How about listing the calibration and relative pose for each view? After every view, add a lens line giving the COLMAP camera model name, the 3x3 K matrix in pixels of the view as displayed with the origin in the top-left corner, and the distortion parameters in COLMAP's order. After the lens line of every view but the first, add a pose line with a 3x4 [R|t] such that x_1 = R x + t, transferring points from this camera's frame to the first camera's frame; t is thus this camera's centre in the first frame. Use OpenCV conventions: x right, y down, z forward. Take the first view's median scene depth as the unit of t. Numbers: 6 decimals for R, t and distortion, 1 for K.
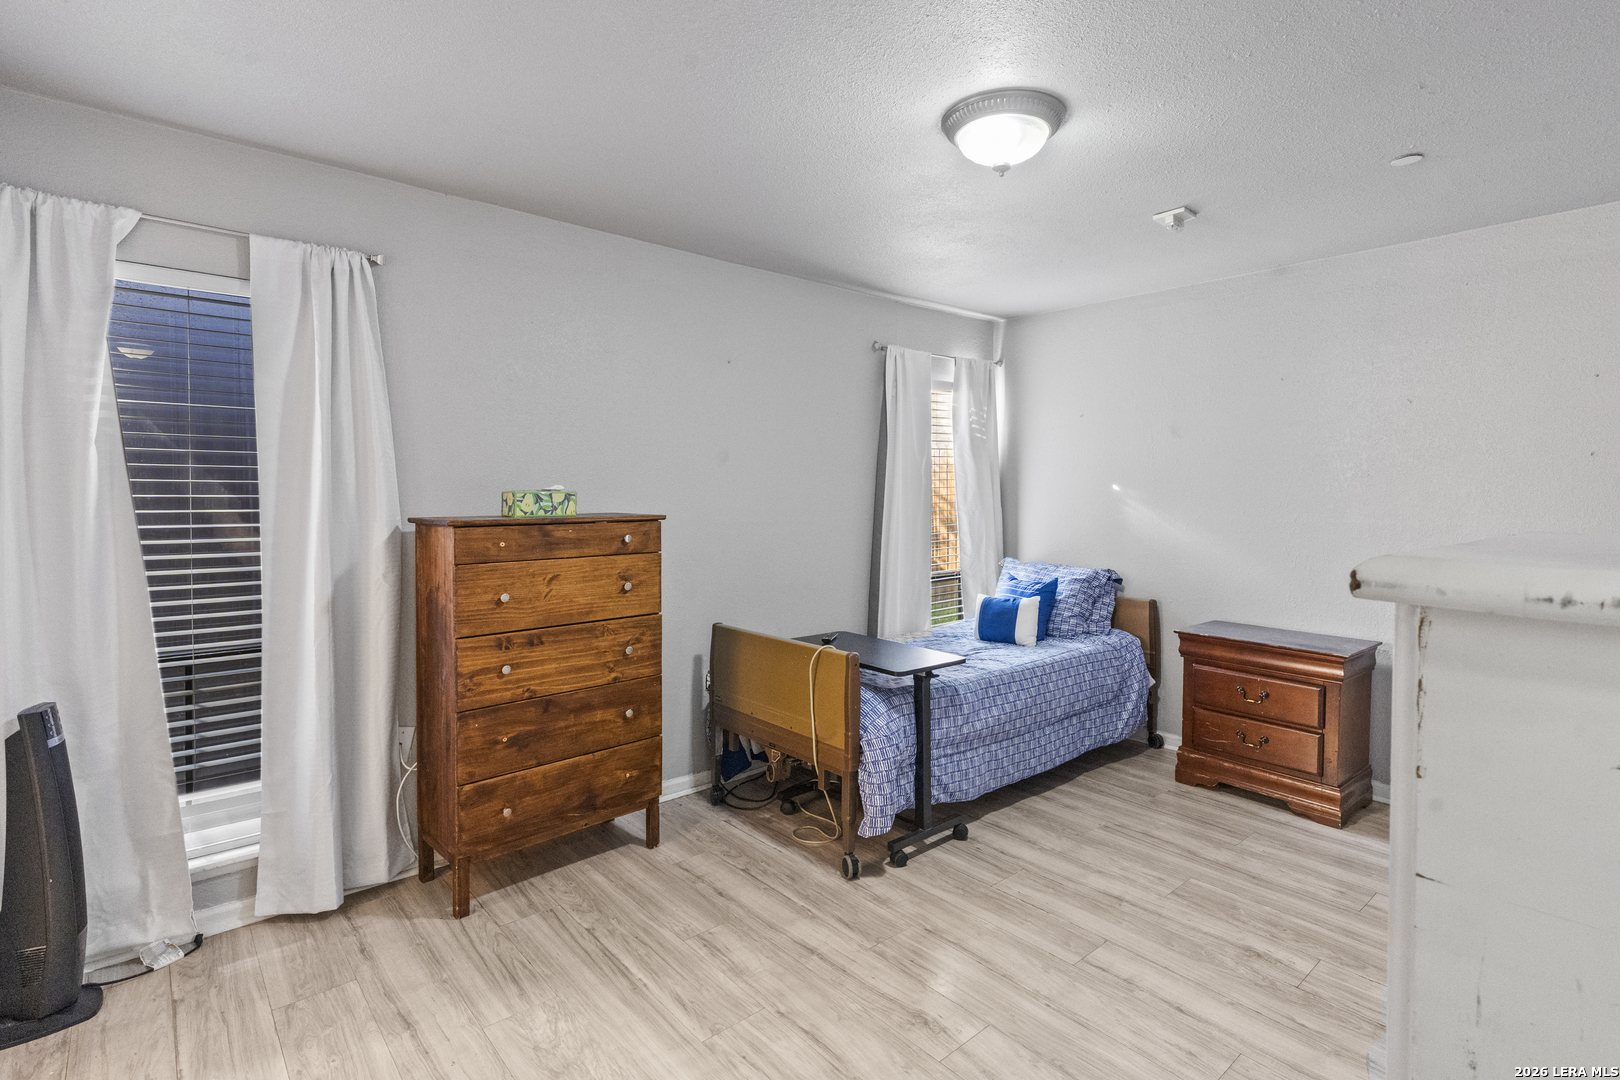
lens RADIAL K [[783.9, 0, 802.4], [0, 783.9, 496.0], [0, 0, 1]] dist [0.004195, 0.000446]
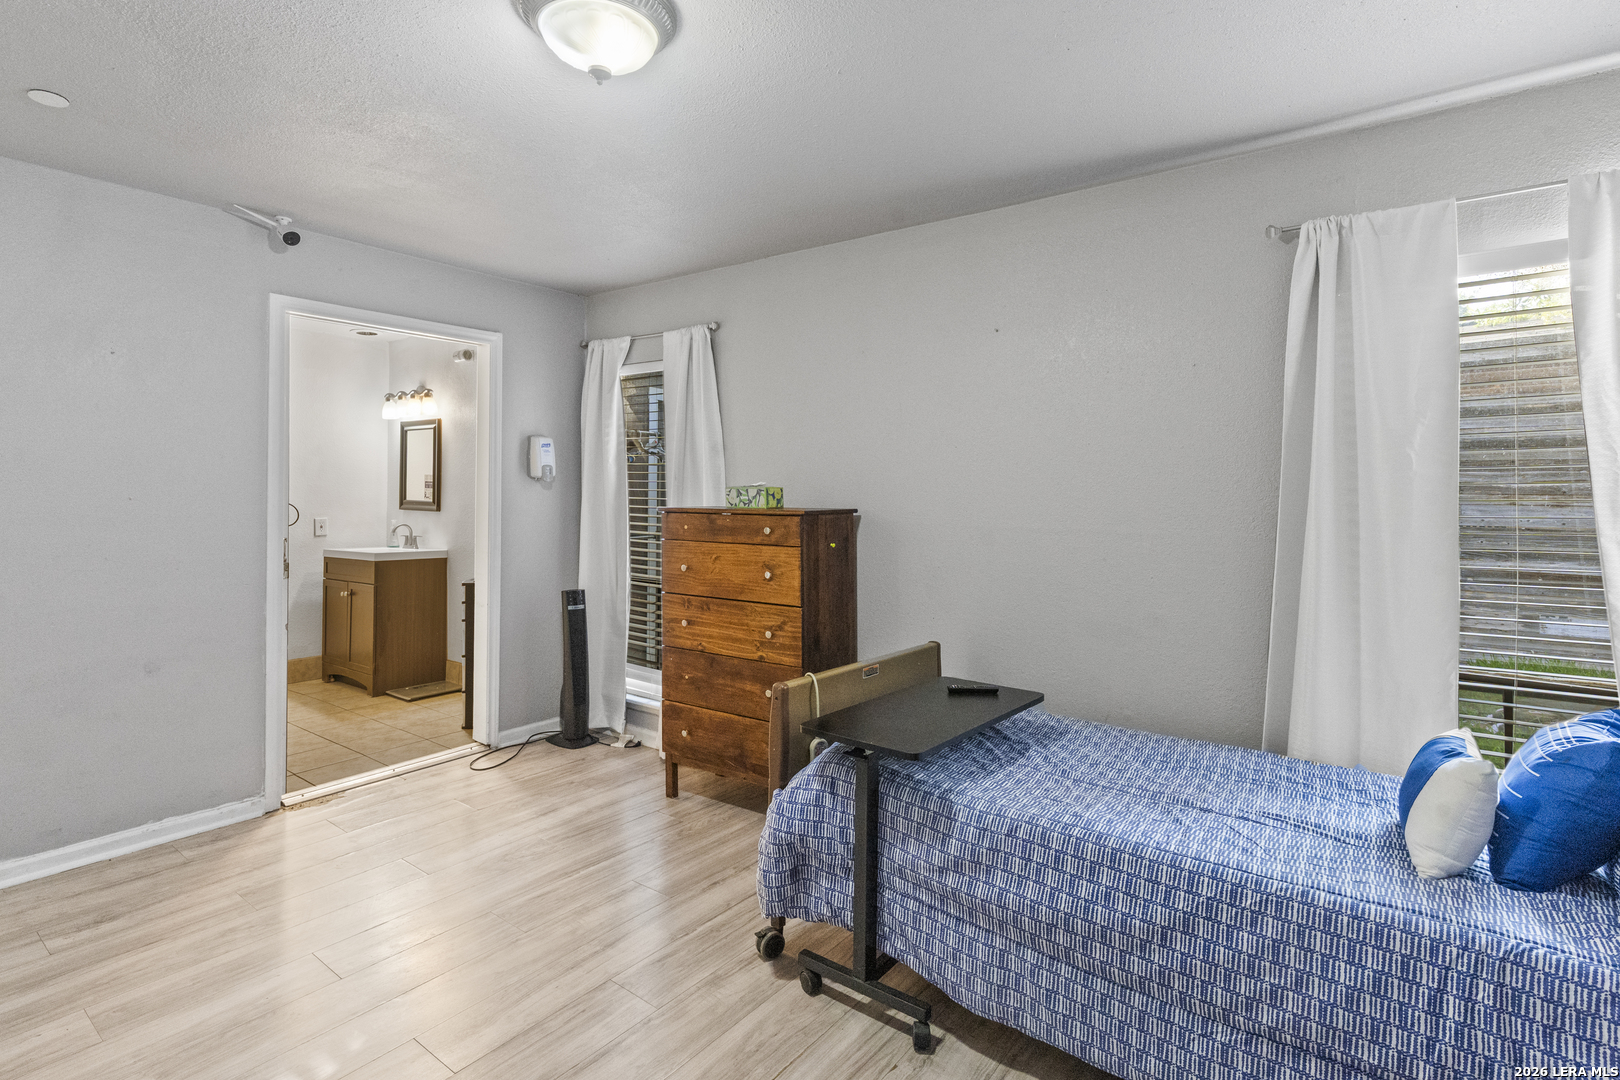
lens RADIAL K [[783.9, 0, 827.0], [0, 783.9, 478.9], [0, 0, 1]] dist [0.004195, 0.000446]
pose [[0.223290, -0.013607, -0.974657, 0.862233], [-0.014163, 0.999752, -0.017202, 0.000104], [0.974649, 0.017645, 0.223042, 0.846190]]
